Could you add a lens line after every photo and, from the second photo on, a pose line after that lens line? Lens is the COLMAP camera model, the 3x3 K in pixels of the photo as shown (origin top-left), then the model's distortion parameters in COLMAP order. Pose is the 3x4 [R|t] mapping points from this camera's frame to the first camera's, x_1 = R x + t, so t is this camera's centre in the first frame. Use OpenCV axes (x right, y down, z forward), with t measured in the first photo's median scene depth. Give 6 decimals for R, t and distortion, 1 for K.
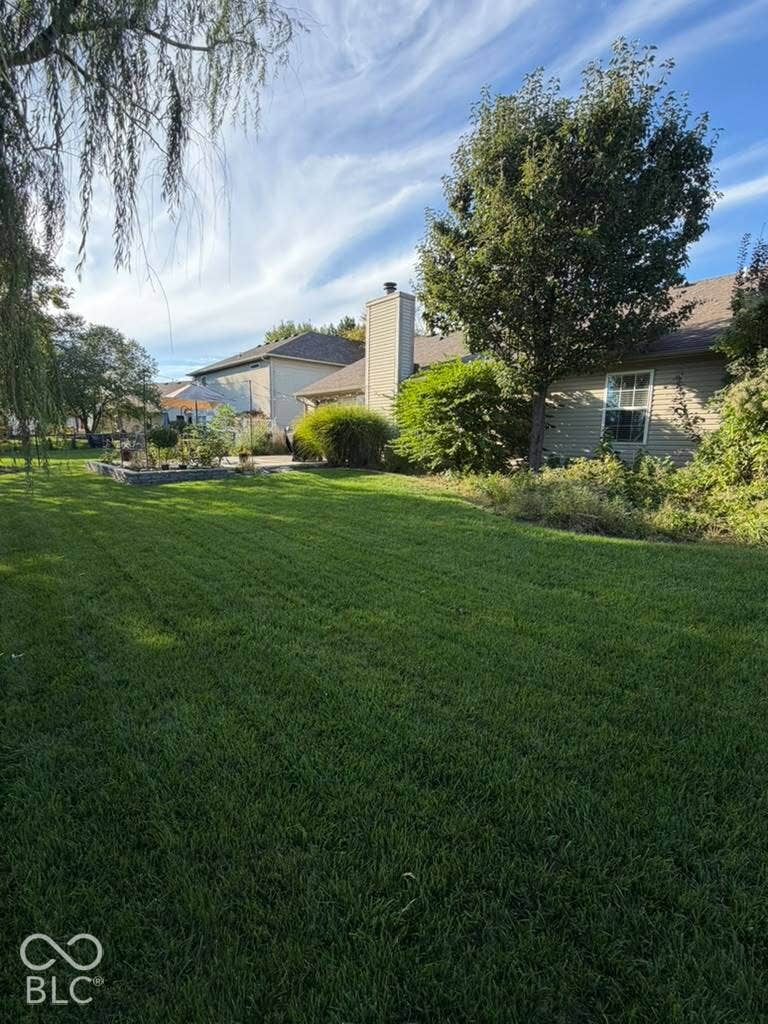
lens RADIAL K [[458.8, 0, 384.0], [0, 458.8, 512.0], [0, 0, 1]] dist [-0.000051, 0.000163]
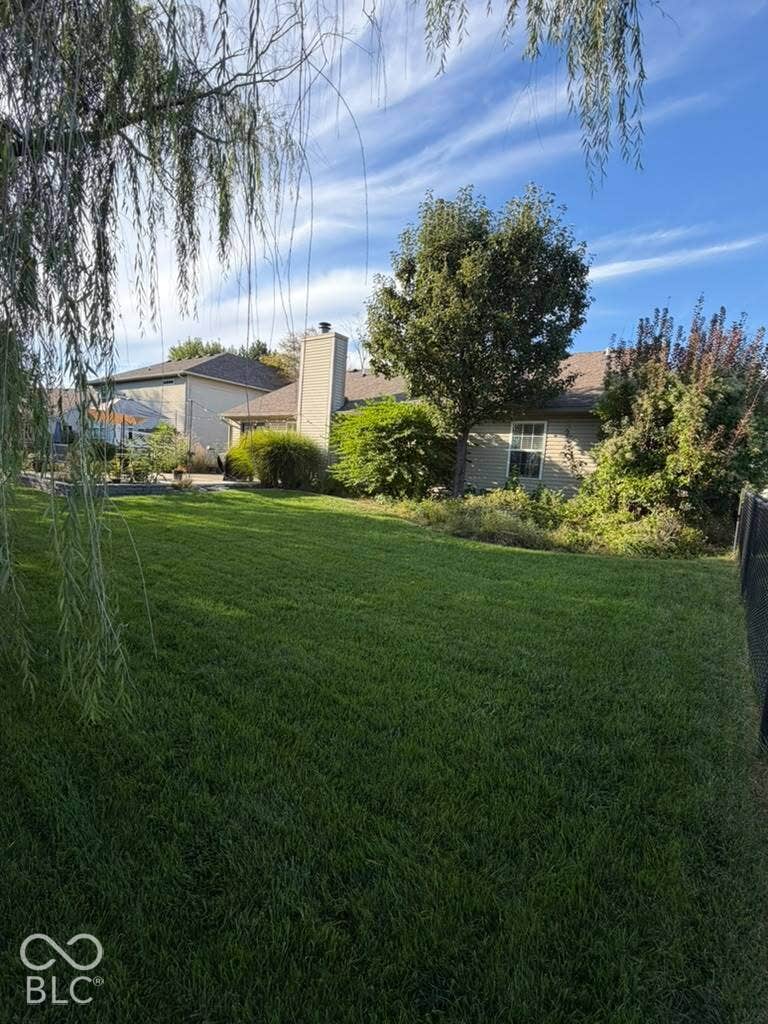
lens RADIAL K [[458.8, 0, 384.0], [0, 458.8, 512.0], [0, 0, 1]] dist [-0.000051, 0.000163]
pose [[0.974601, 0.030693, 0.221837, -0.124586], [-0.018211, 0.998145, -0.058095, 0.020606], [-0.223209, 0.052580, 0.973352, -0.120004]]
